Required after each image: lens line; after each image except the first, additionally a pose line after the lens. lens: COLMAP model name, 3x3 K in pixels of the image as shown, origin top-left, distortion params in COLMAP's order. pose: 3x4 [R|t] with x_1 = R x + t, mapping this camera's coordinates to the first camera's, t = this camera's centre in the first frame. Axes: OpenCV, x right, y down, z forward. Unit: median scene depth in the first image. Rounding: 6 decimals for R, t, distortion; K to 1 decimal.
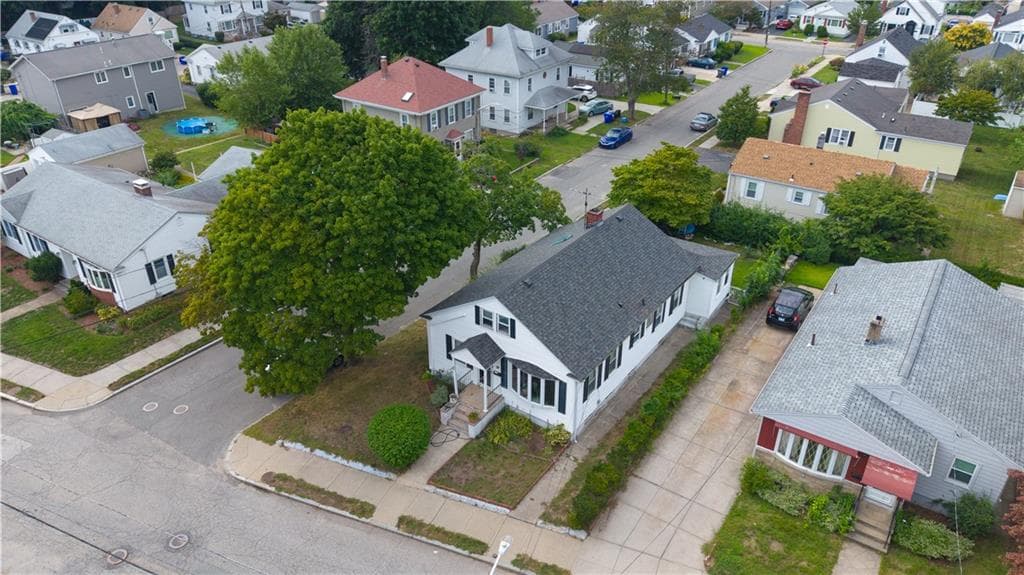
lens RADIAL K [[688.8, 0, 512.0], [0, 688.8, 287.5], [0, 0, 1]] dist [0.031717, -0.000899]
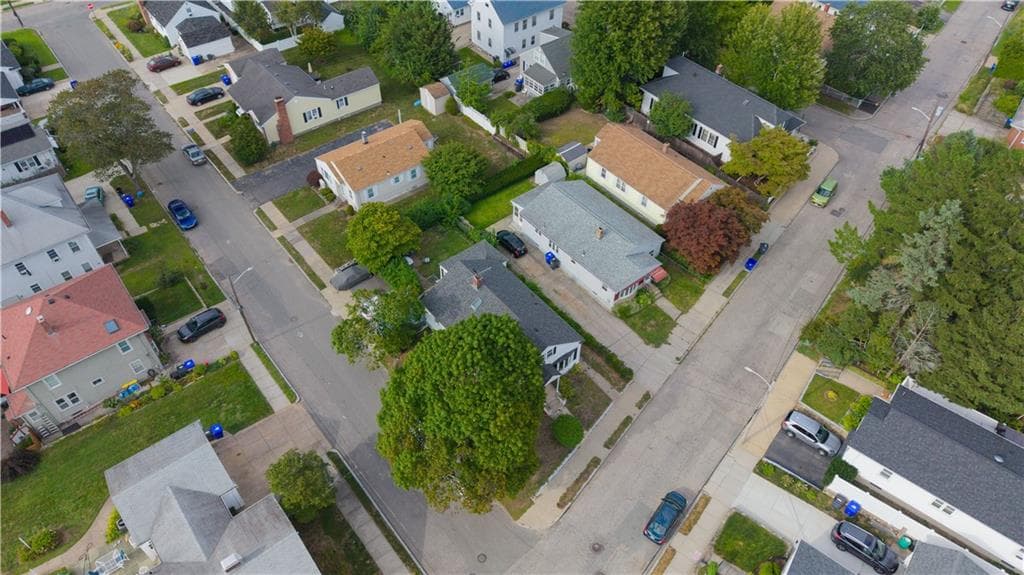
lens RADIAL K [[688.8, 0, 512.0], [0, 688.8, 287.5], [0, 0, 1]] dist [0.031717, -0.000899]
pose [[0.275006, -0.693134, 0.666286, -1.179243], [0.450453, 0.705128, 0.547619, -1.163253], [-0.849390, 0.149532, 0.506138, 0.093587]]
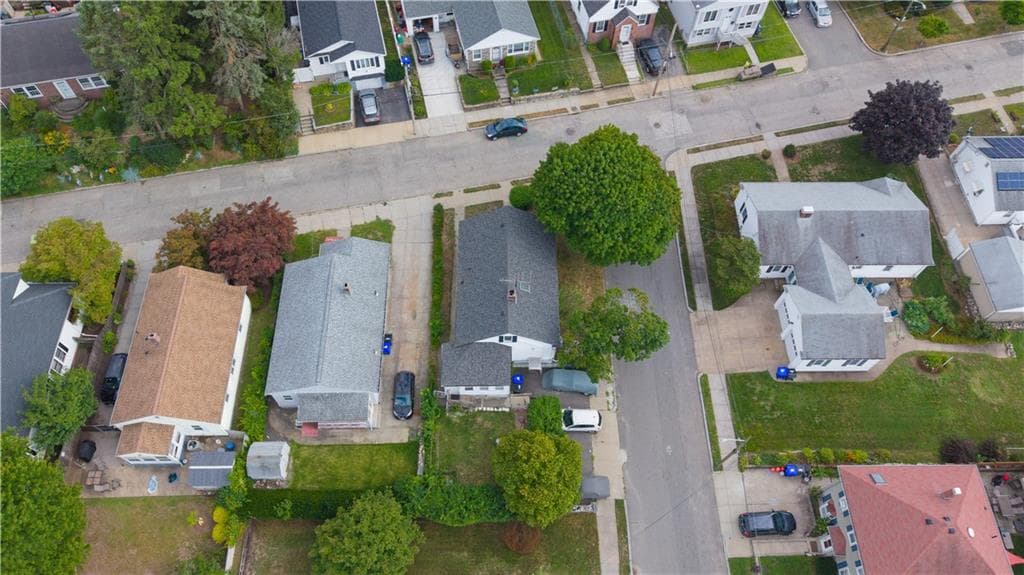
lens RADIAL K [[701.8, 0, 501.0], [0, 701.8, 292.3], [0, 0, 1]] dist [0.035159, -0.004930]
pose [[-0.810915, 0.511484, -0.284255, 0.710545], [-0.290622, 0.069595, 0.954304, -1.941589], [0.507893, 0.856470, 0.092213, 0.993517]]
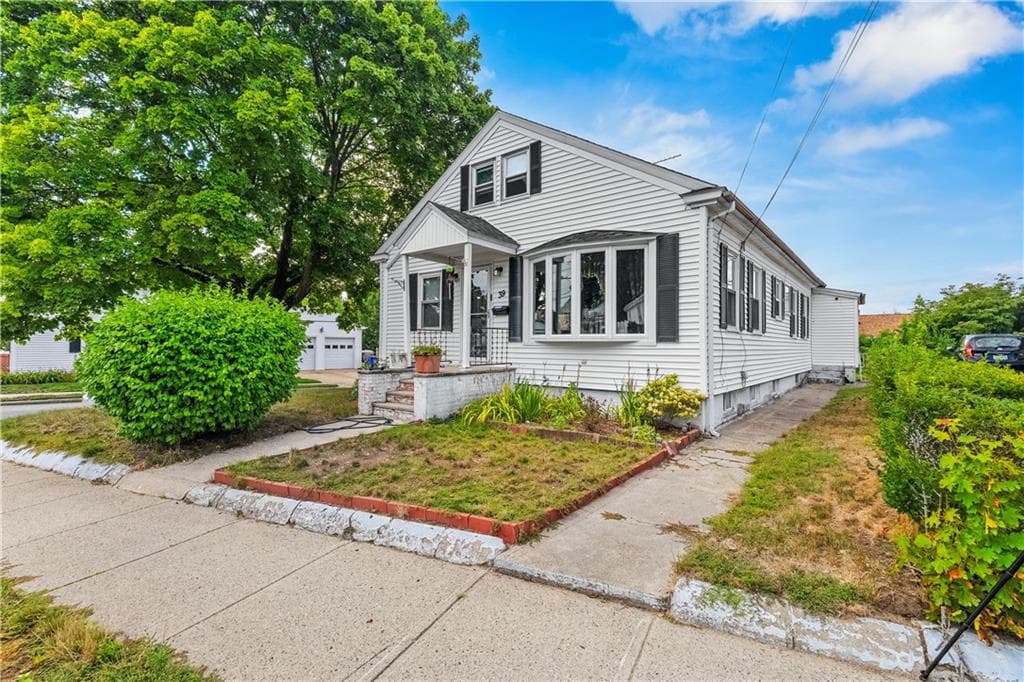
lens RADIAL K [[464.8, 0, 512.0], [0, 464.8, 341.0], [0, 0, 1]] dist [0.001776, 0.000072]
pose [[0.998130, 0.005571, -0.060873, 0.004945], [-0.035208, 0.866453, -0.498015, 0.305654], [0.049969, 0.499227, 0.865029, 0.777492]]
